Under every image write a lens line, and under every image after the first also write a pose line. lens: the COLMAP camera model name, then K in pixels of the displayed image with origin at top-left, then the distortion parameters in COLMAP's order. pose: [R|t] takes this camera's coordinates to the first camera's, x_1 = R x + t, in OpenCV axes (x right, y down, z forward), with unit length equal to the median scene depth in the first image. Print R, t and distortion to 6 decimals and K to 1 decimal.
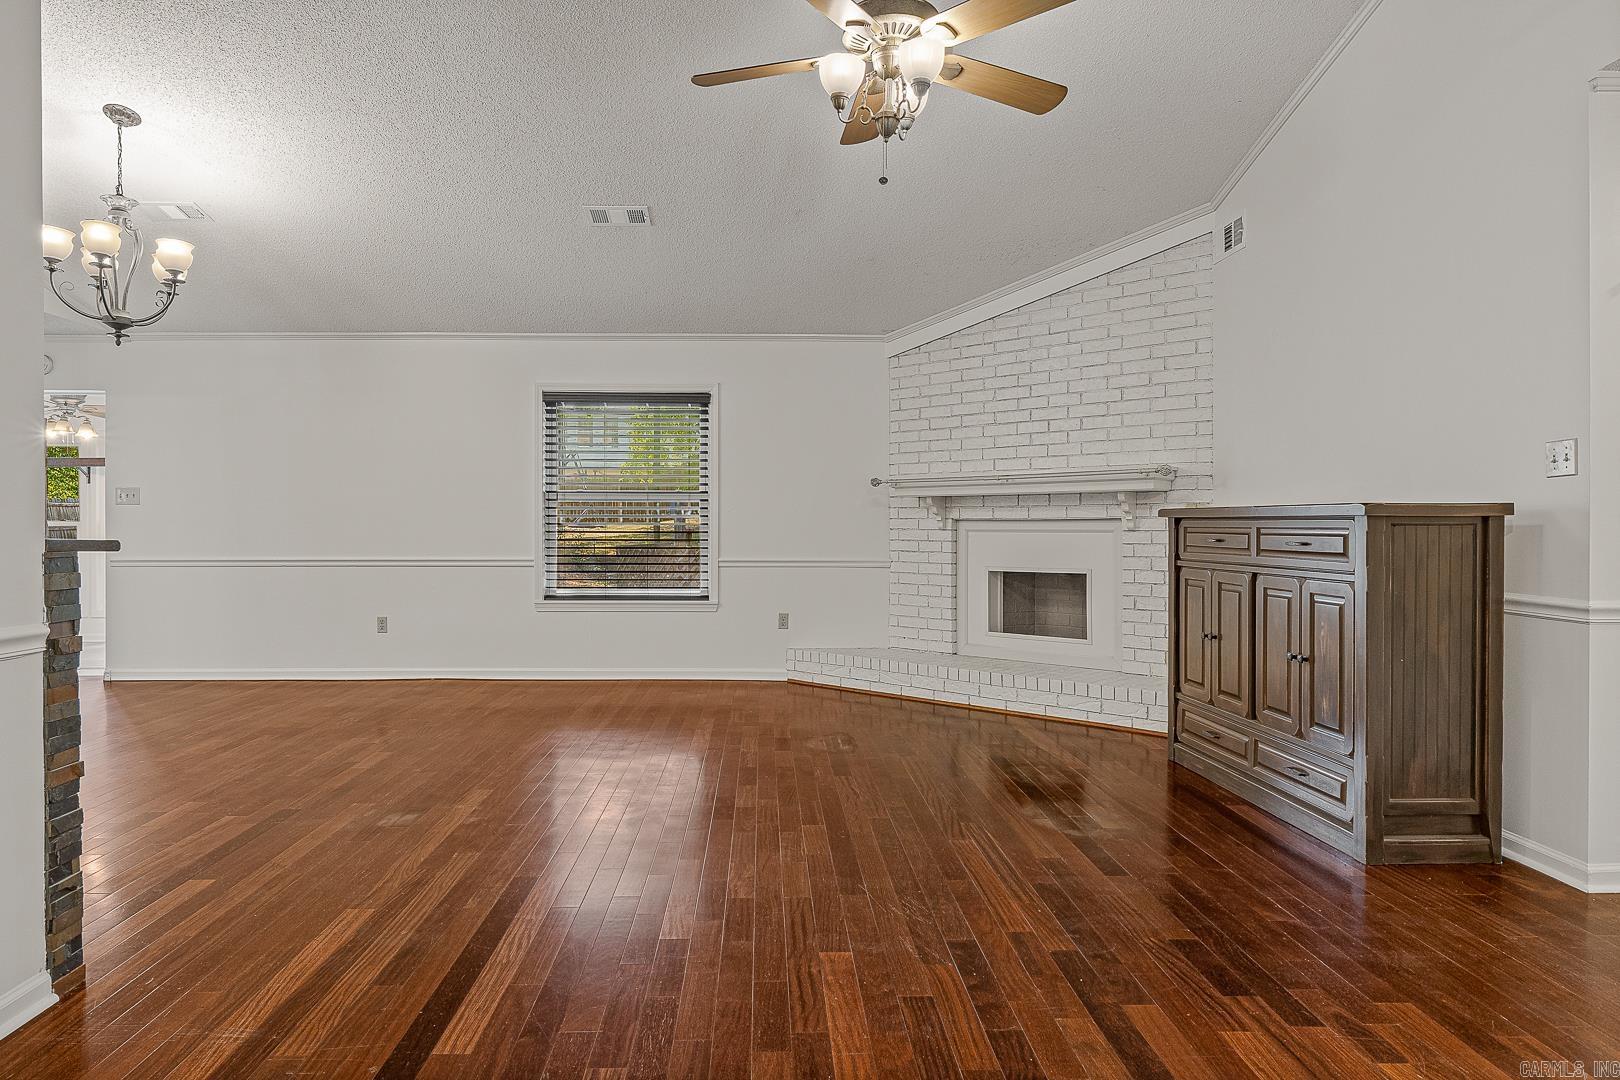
lens RADIAL K [[1017.7, 0, 810.0], [0, 1017.7, 540.0], [0, 0, 1]] dist [0.000222, -0.000114]
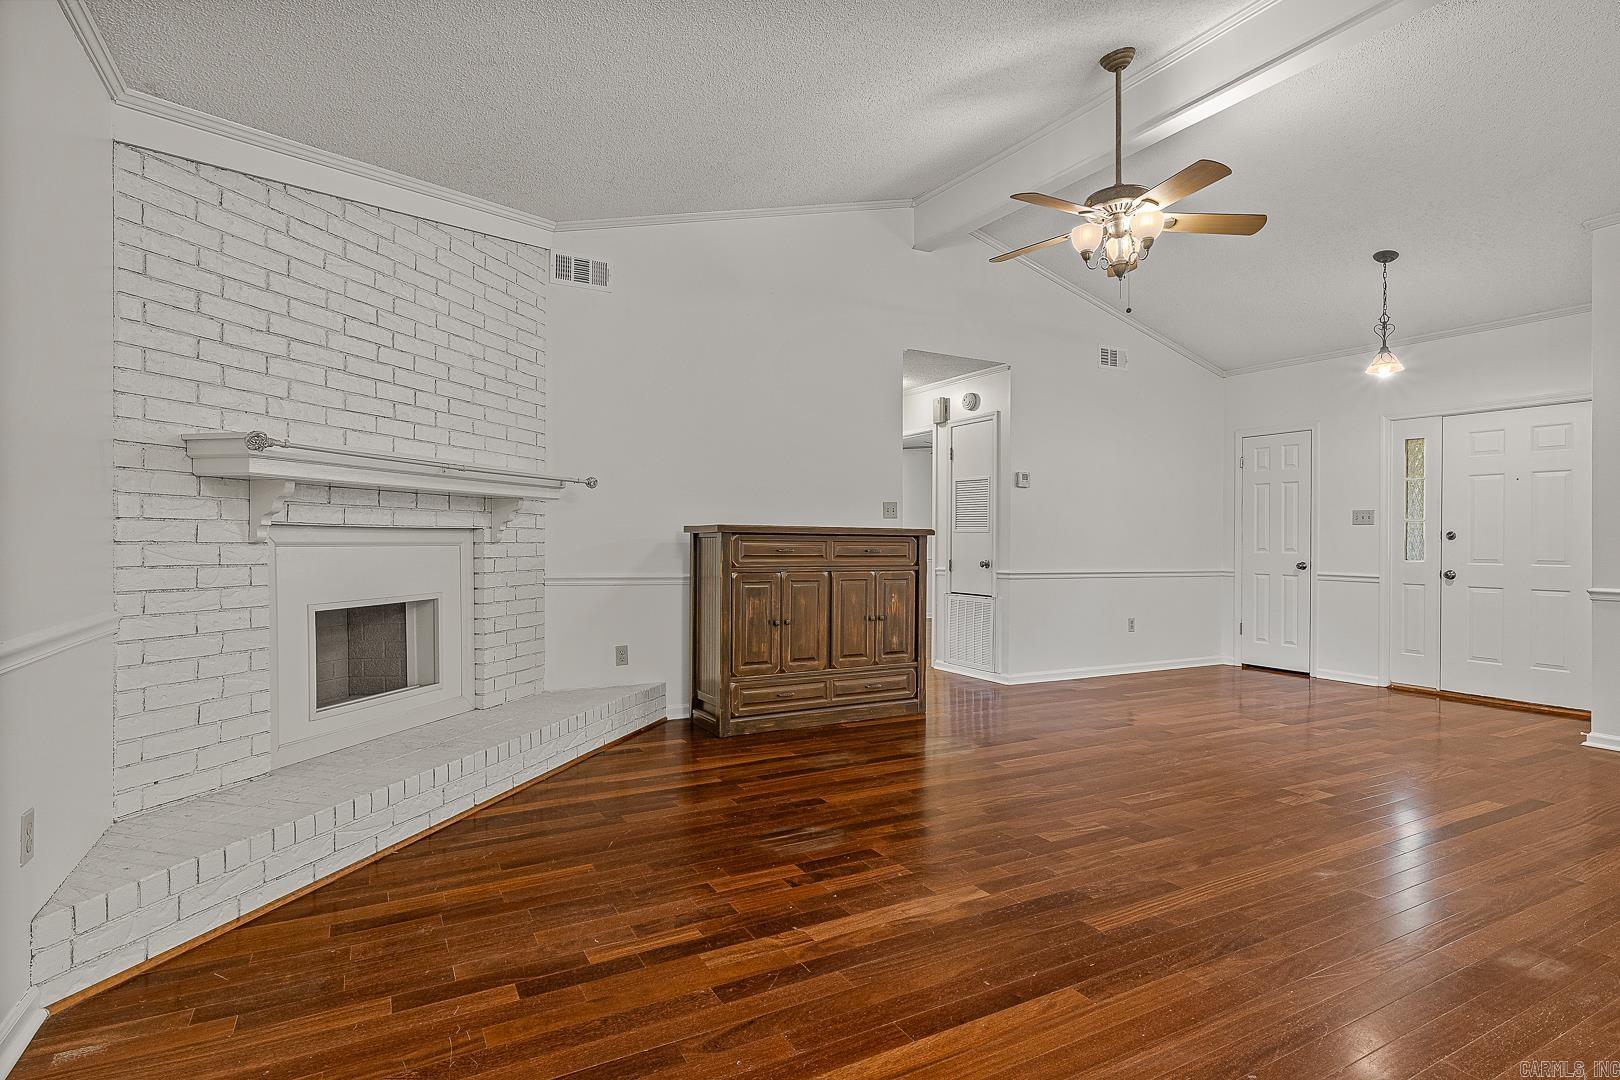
lens RADIAL K [[820.5, 0, 810.0], [0, 820.5, 540.0], [0, 0, 1]] dist [0.000808, 0.000161]
pose [[-0.444253, -0.004653, 0.895889, -0.402630], [0.004218, 0.999965, 0.007285, -0.014178], [-0.895891, 0.007015, -0.444218, 0.991731]]
